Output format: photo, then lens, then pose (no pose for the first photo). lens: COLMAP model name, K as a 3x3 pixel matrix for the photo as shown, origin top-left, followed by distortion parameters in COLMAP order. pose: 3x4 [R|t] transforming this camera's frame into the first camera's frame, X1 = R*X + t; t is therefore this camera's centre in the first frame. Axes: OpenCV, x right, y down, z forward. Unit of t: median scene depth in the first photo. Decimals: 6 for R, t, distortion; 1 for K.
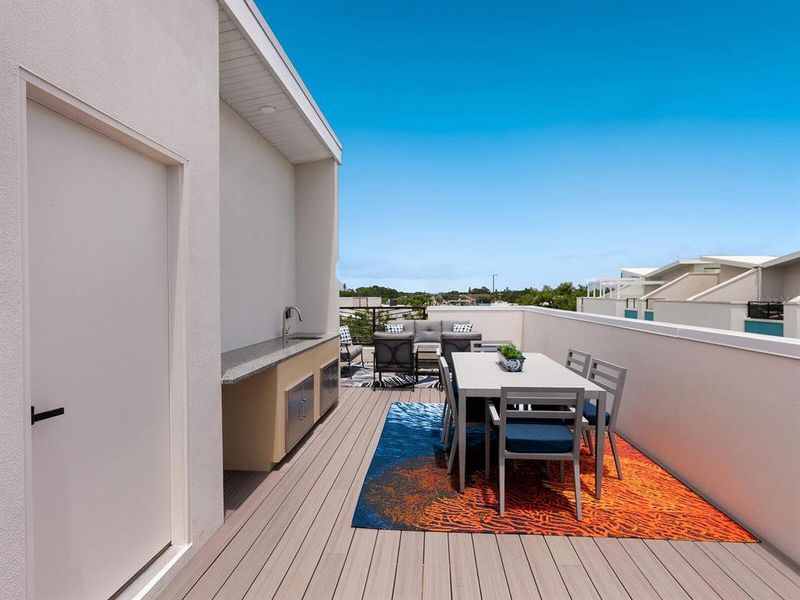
lens RADIAL K [[413.4, 0, 400.0], [0, 413.4, 300.0], [0, 0, 1]] dist [-0.003339, -0.000944]
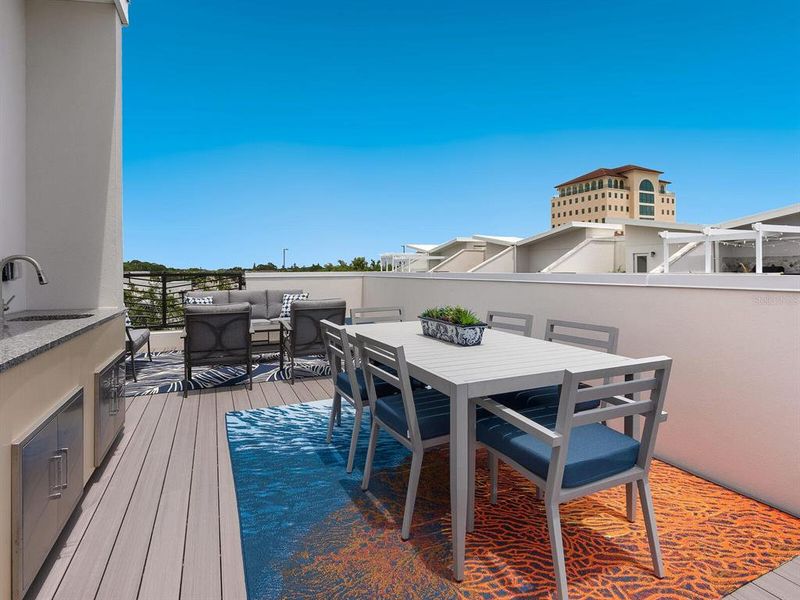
lens RADIAL K [[414.1, 0, 401.0], [0, 414.1, 271.3], [0, 0, 1]] dist [-0.004738, -0.000811]
pose [[0.869838, 0.001430, 0.493335, -0.087874], [0.006306, 0.999882, -0.014017, 0.037202], [-0.493297, 0.015303, 0.869726, 0.280770]]
